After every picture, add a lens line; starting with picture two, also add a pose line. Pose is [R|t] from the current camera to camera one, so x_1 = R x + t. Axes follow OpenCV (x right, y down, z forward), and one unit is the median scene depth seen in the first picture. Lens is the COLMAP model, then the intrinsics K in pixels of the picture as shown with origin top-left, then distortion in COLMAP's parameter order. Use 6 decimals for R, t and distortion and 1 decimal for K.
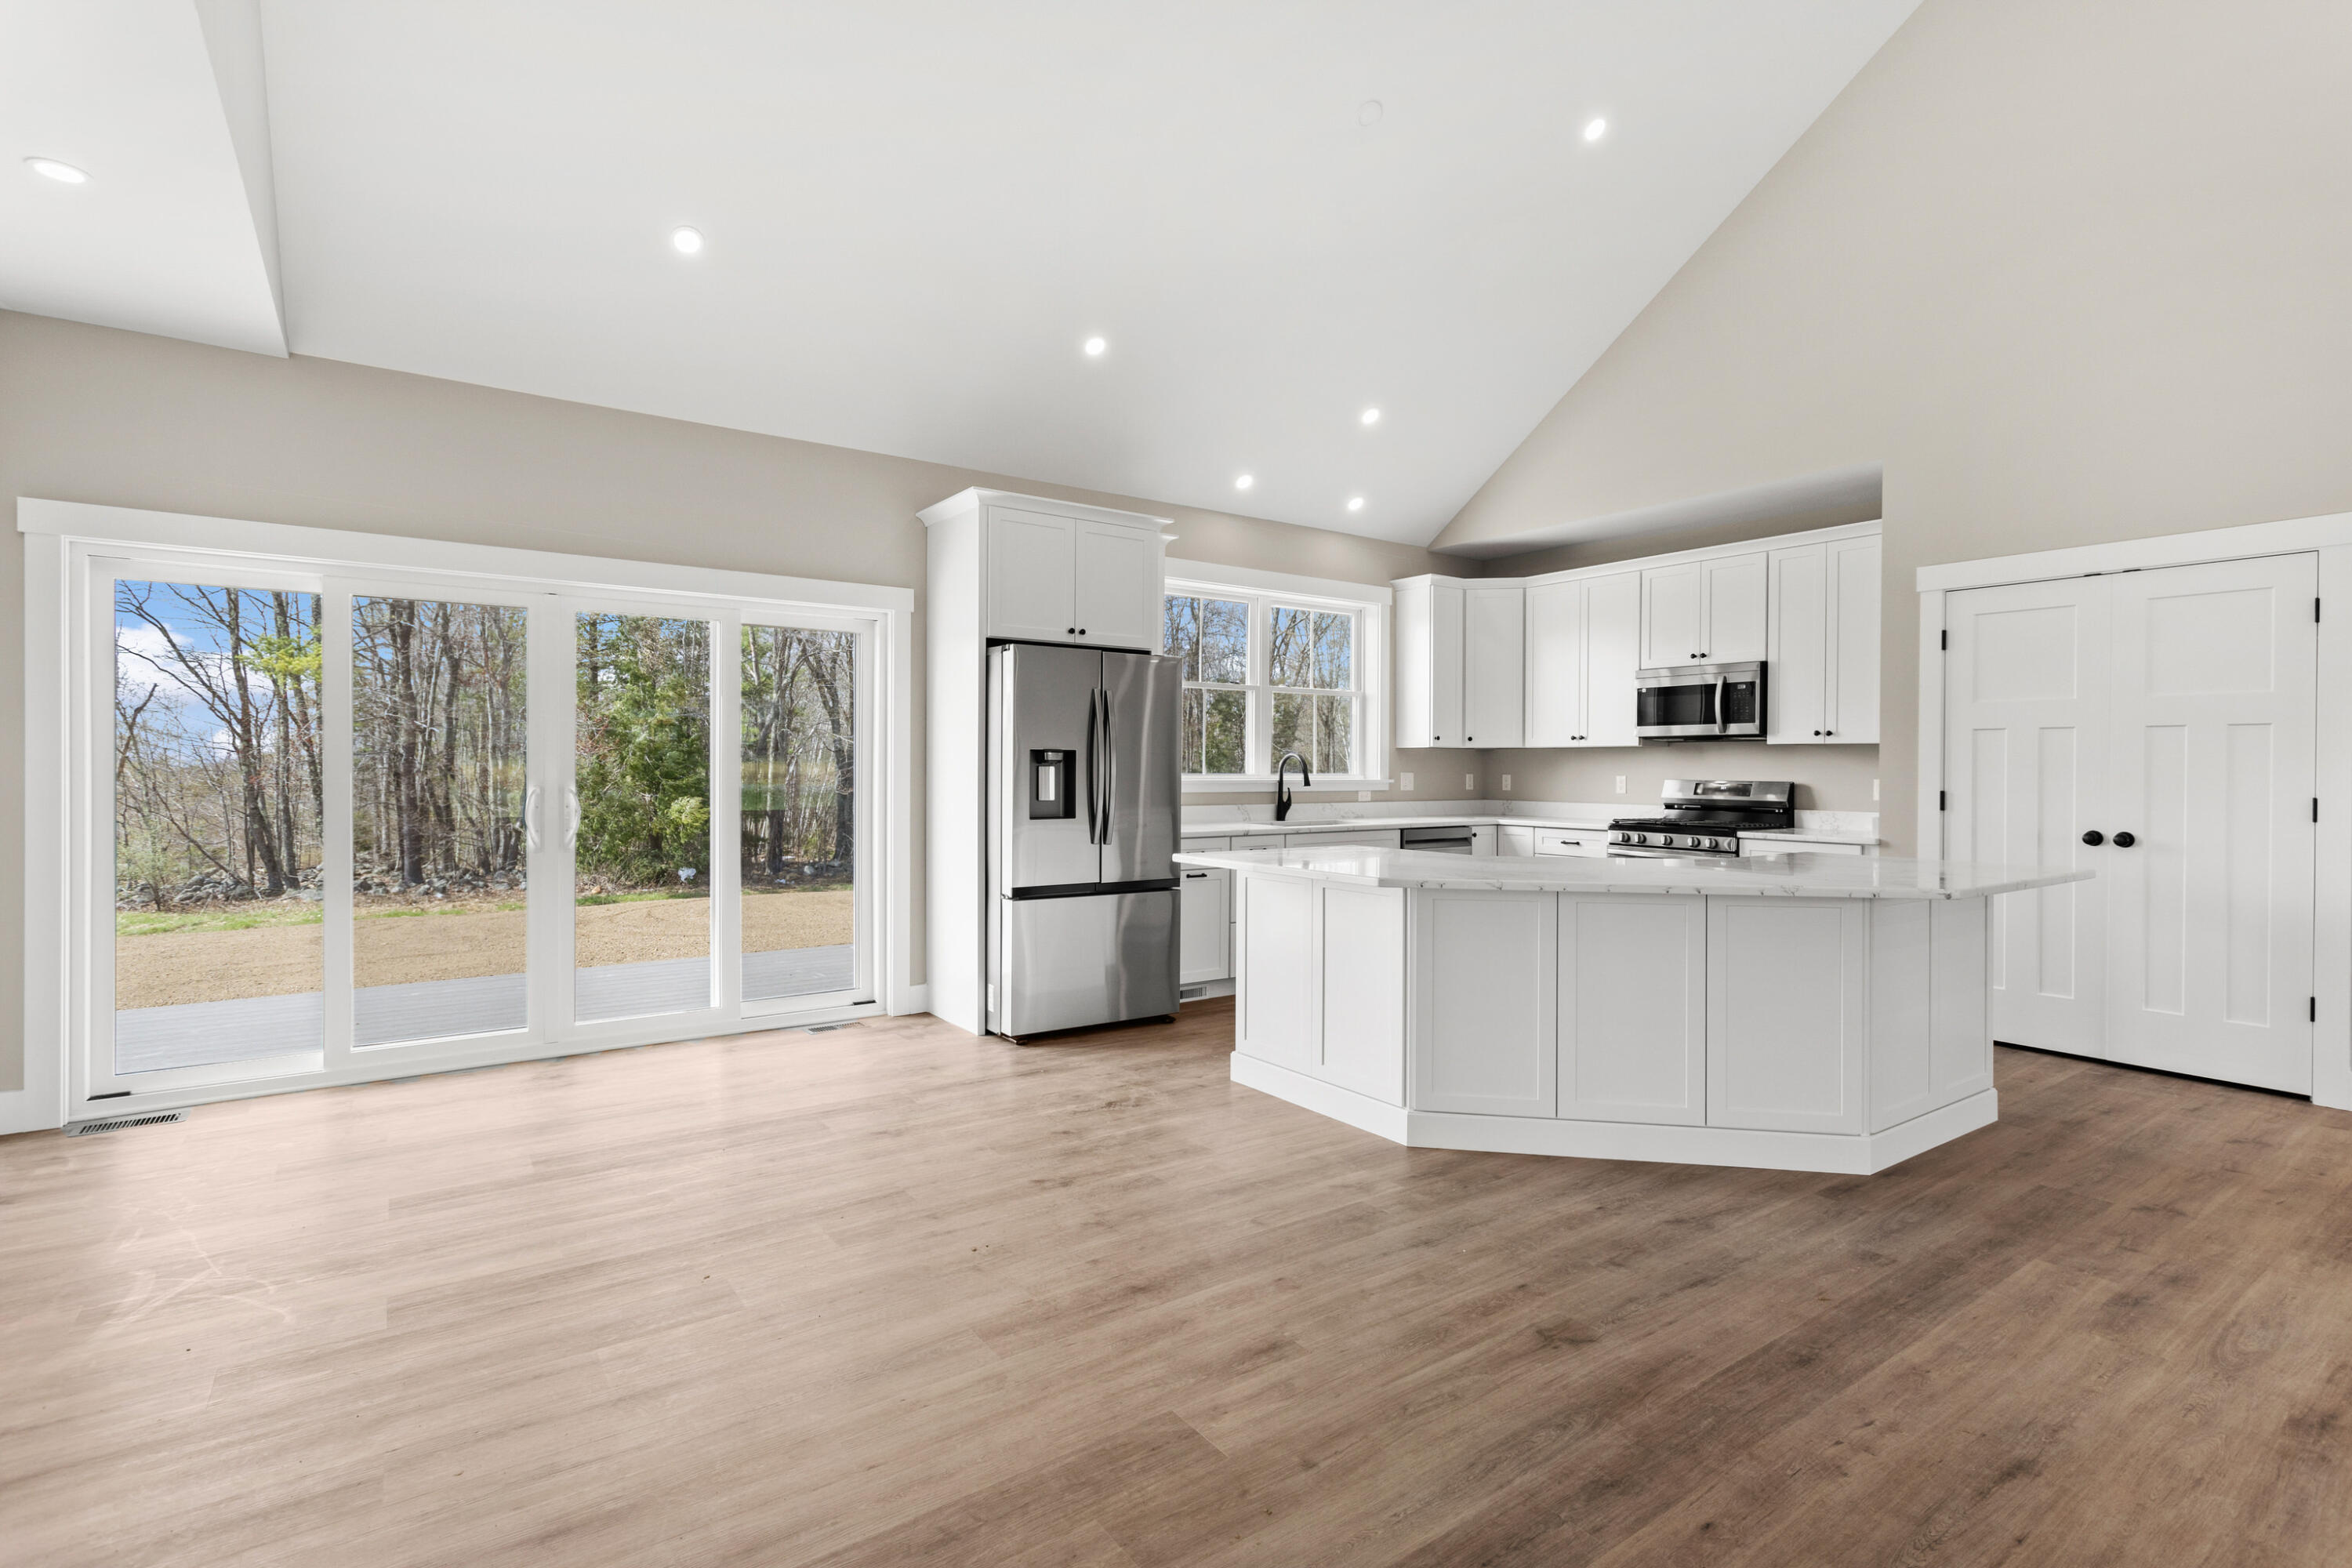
lens RADIAL K [[1112.7, 0, 1176.6], [0, 1112.7, 762.0], [0, 0, 1]] dist [-0.001384, 0.001934]
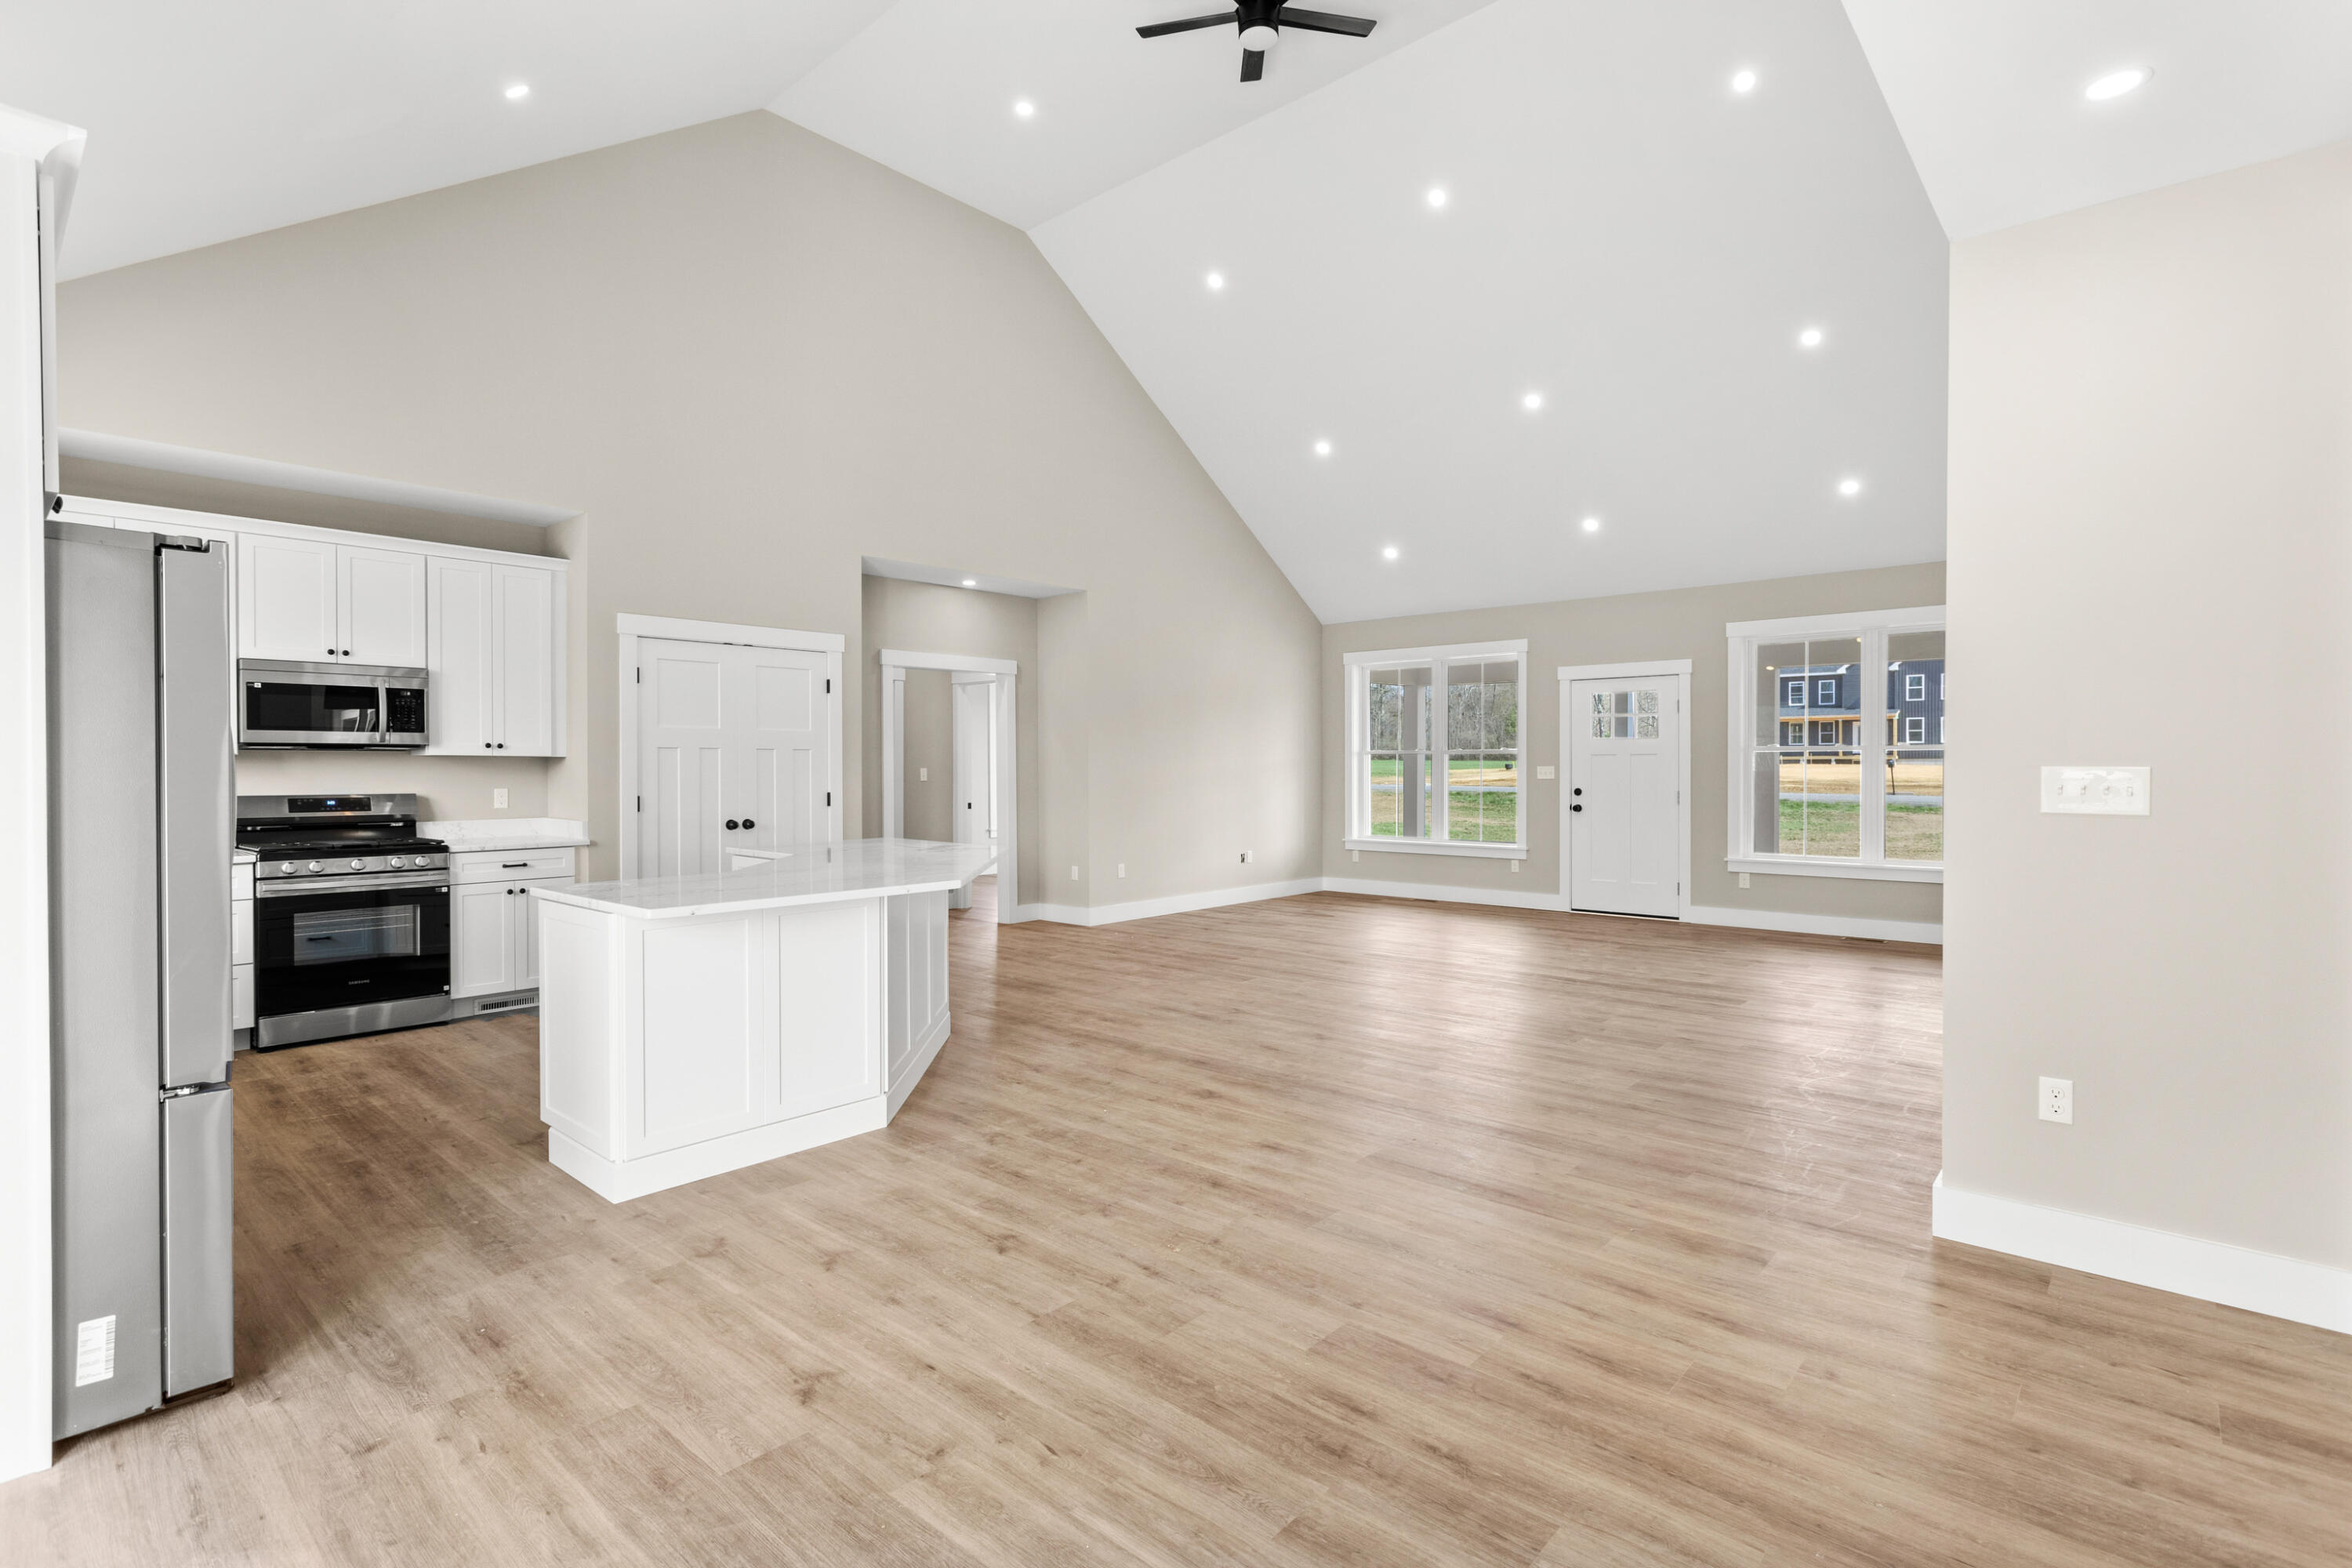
lens RADIAL K [[1112.7, 0, 1198.3], [0, 1112.7, 774.8], [0, 0, 1]] dist [-0.001384, 0.001934]
pose [[-0.233976, -0.011722, 0.972172, -0.626018], [-0.002103, 0.999931, 0.011550, -0.012754], [-0.972240, 0.000658, -0.233985, 0.637366]]
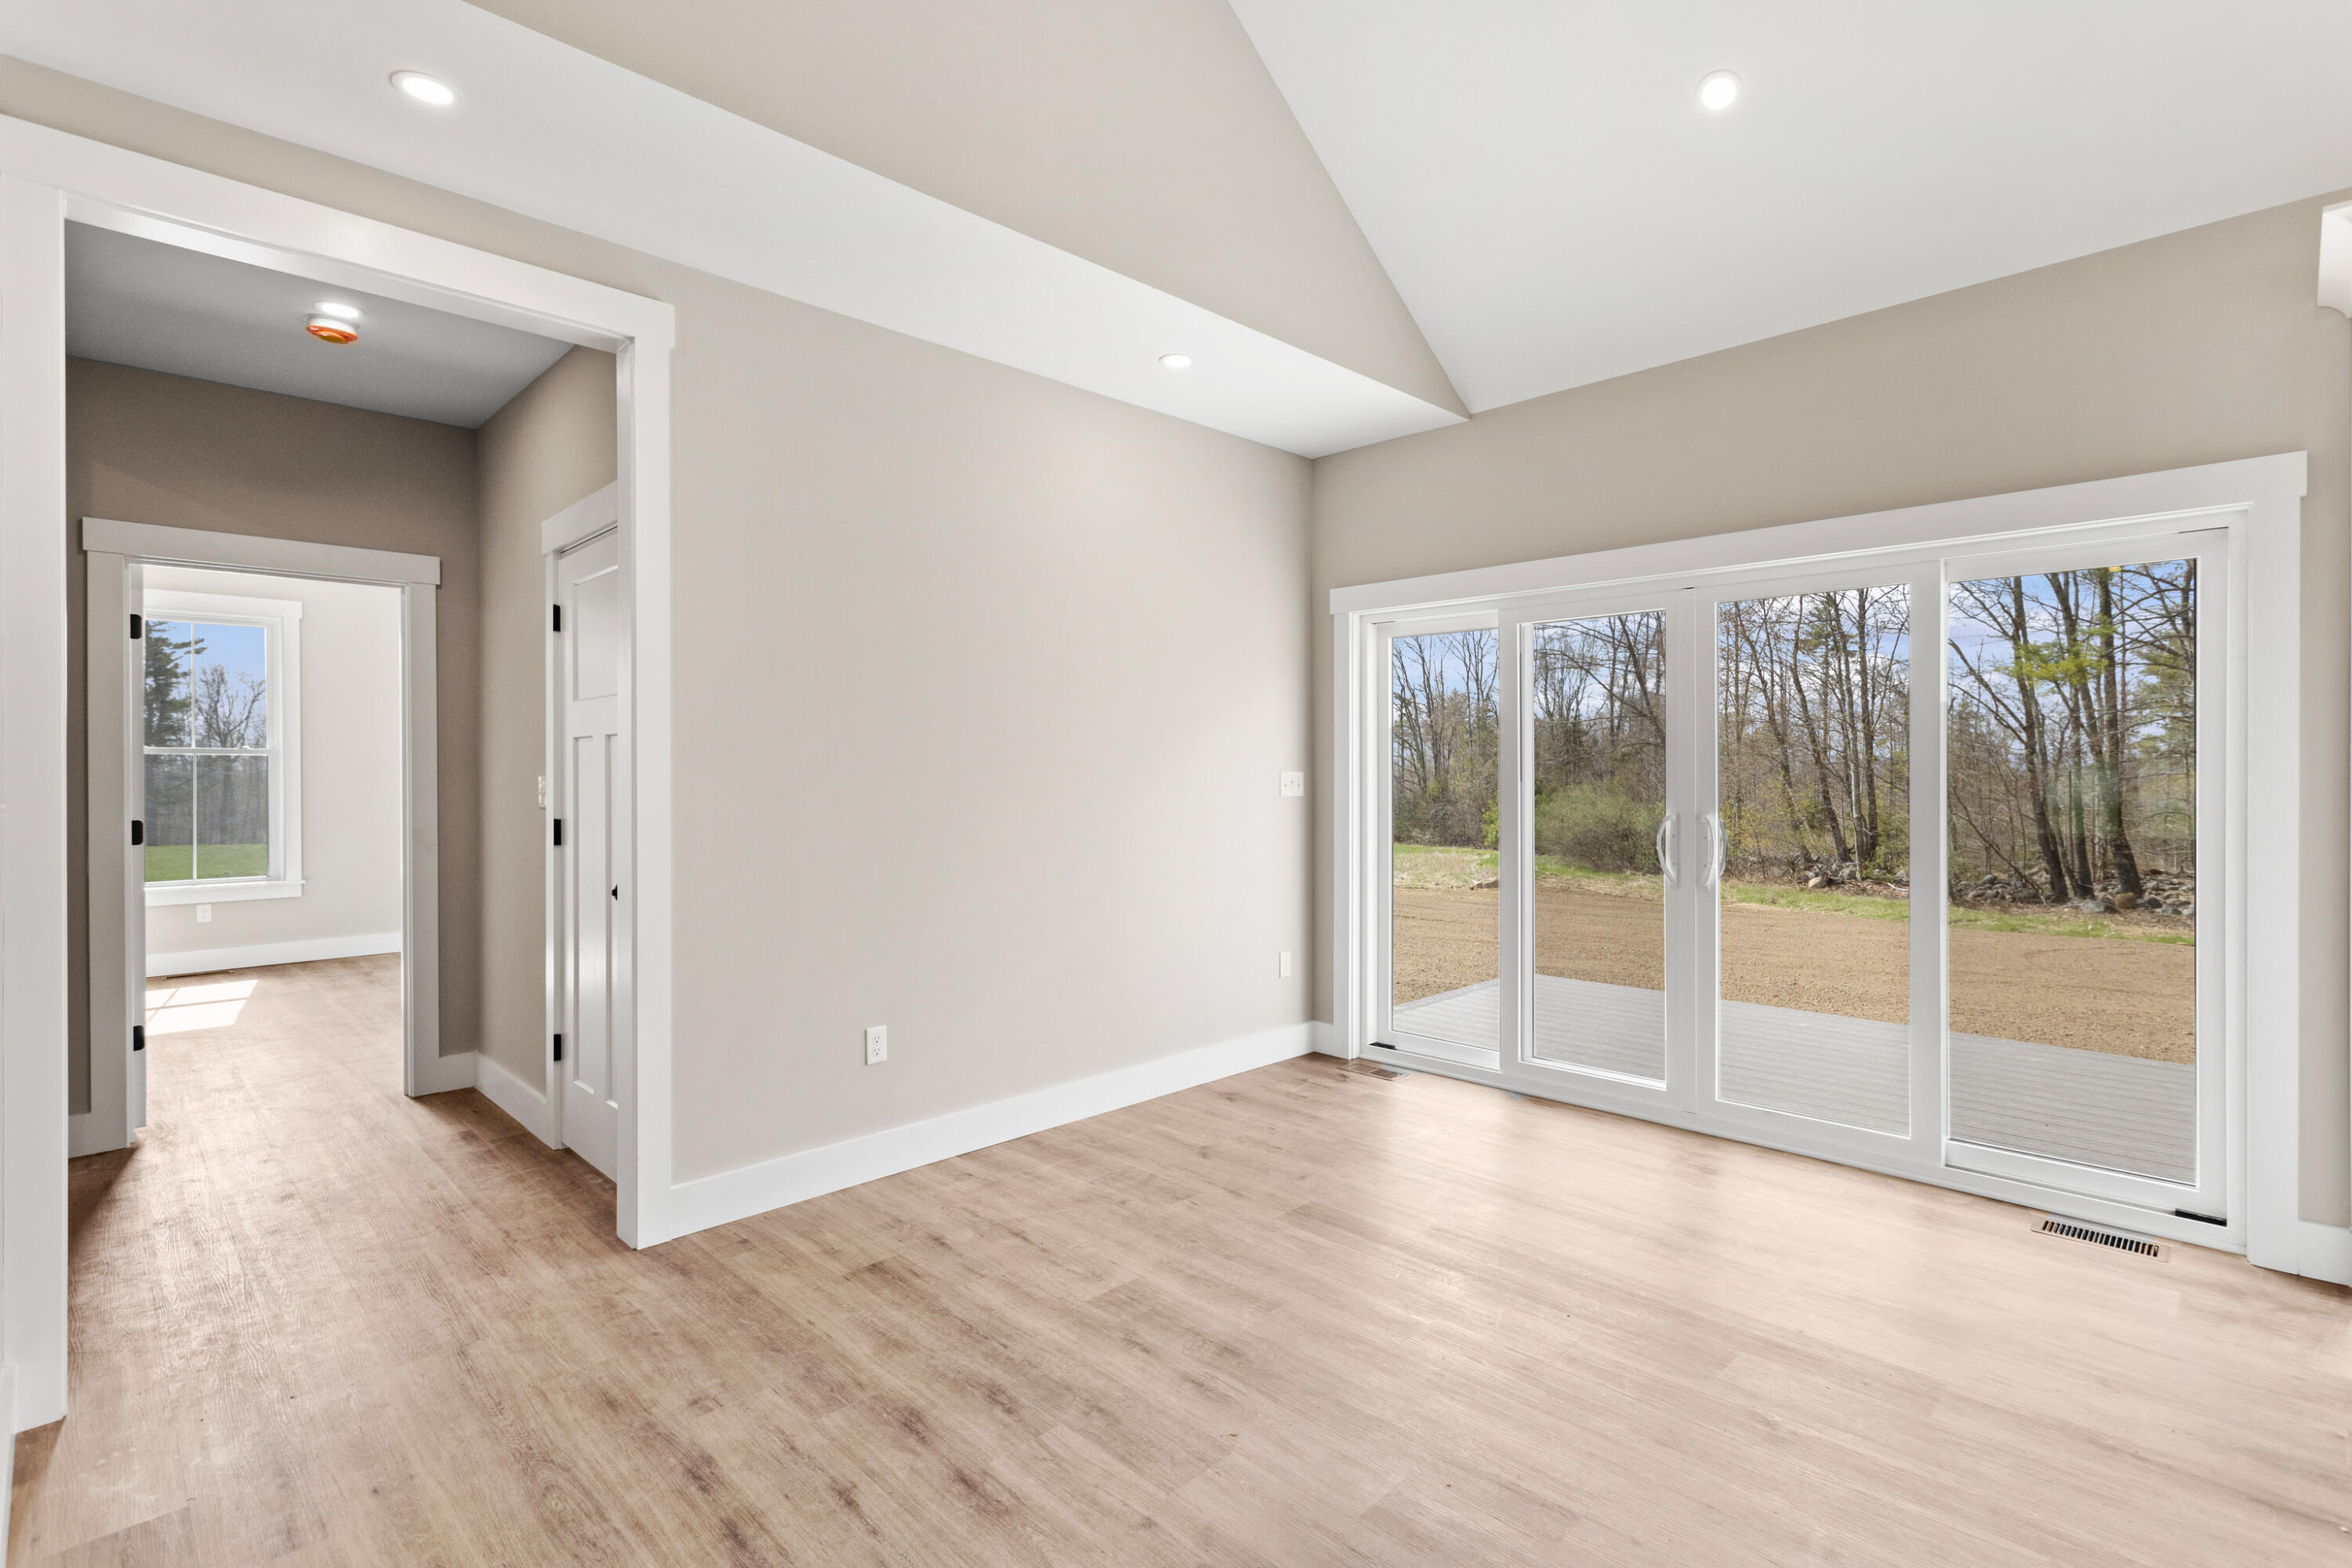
lens RADIAL K [[1112.7, 0, 1194.5], [0, 1112.7, 773.6], [0, 0, 1]] dist [-0.001384, 0.001934]
pose [[0.169134, 0.001044, -0.985593, 0.184162], [0.006165, 0.999979, 0.002117, -0.010930], [0.985574, -0.006434, 0.169124, 0.410859]]
